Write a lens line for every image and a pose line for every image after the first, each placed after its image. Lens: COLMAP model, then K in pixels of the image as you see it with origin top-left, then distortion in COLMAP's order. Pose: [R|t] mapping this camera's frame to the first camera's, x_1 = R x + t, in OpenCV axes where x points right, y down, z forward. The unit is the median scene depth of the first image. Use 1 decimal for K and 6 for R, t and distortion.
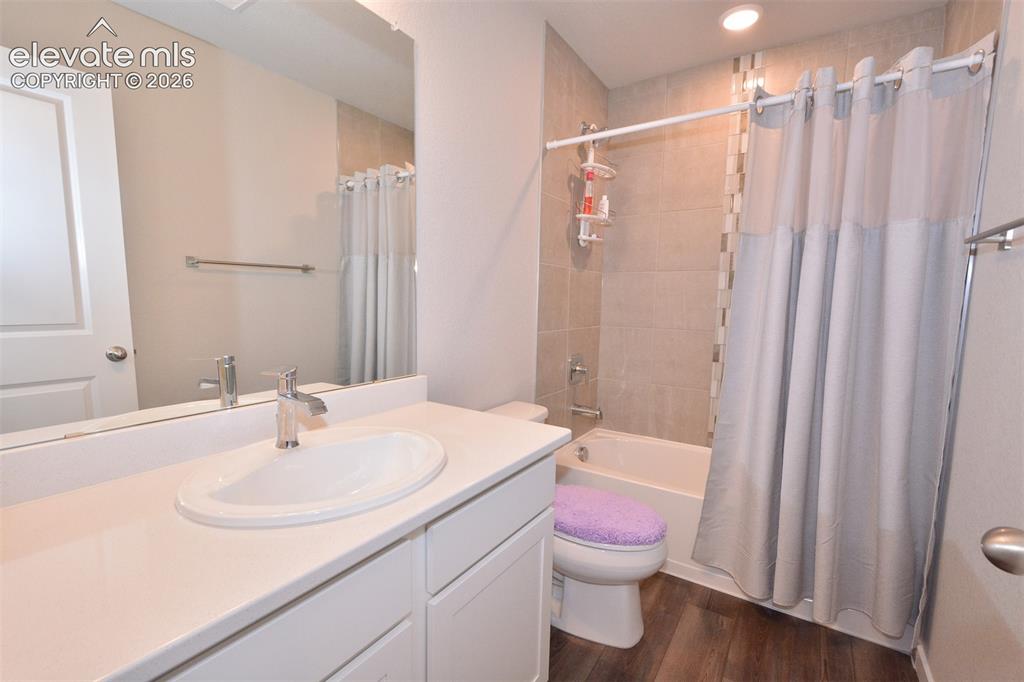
lens RADIAL K [[448.4, 0, 510.0], [0, 448.4, 353.4], [0, 0, 1]] dist [-0.000879, -0.000069]
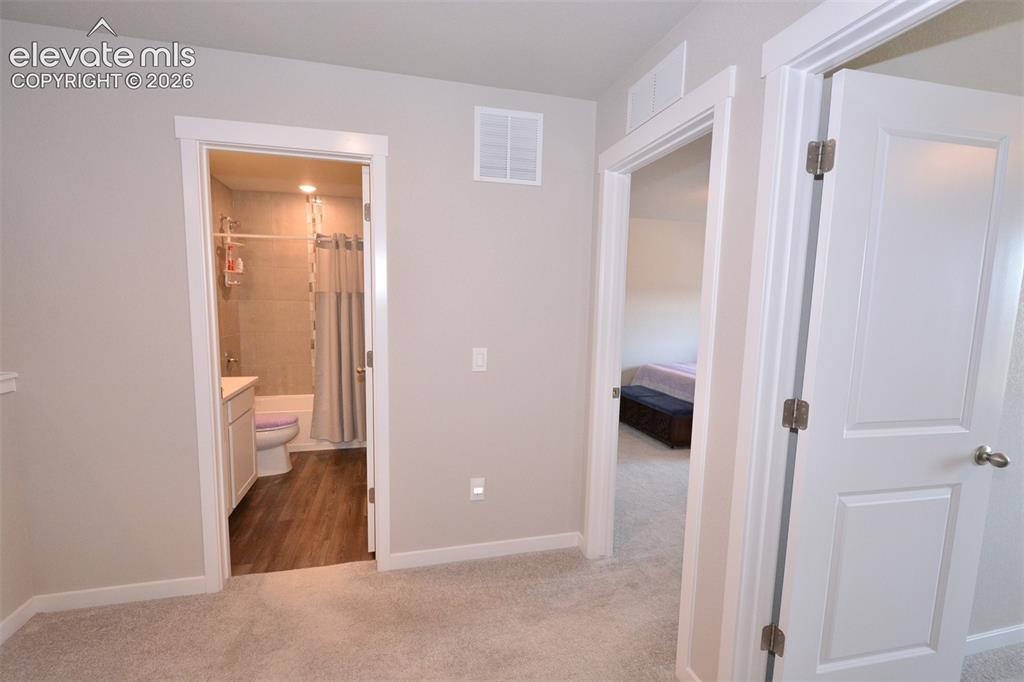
lens RADIAL K [[448.4, 0, 510.0], [0, 448.4, 353.4], [0, 0, 1]] dist [-0.000879, -0.000069]
pose [[0.666873, -0.090985, 0.739596, -0.415075], [0.078813, 0.995563, 0.051411, 0.007081], [-0.740992, 0.024005, 0.671085, -0.949872]]
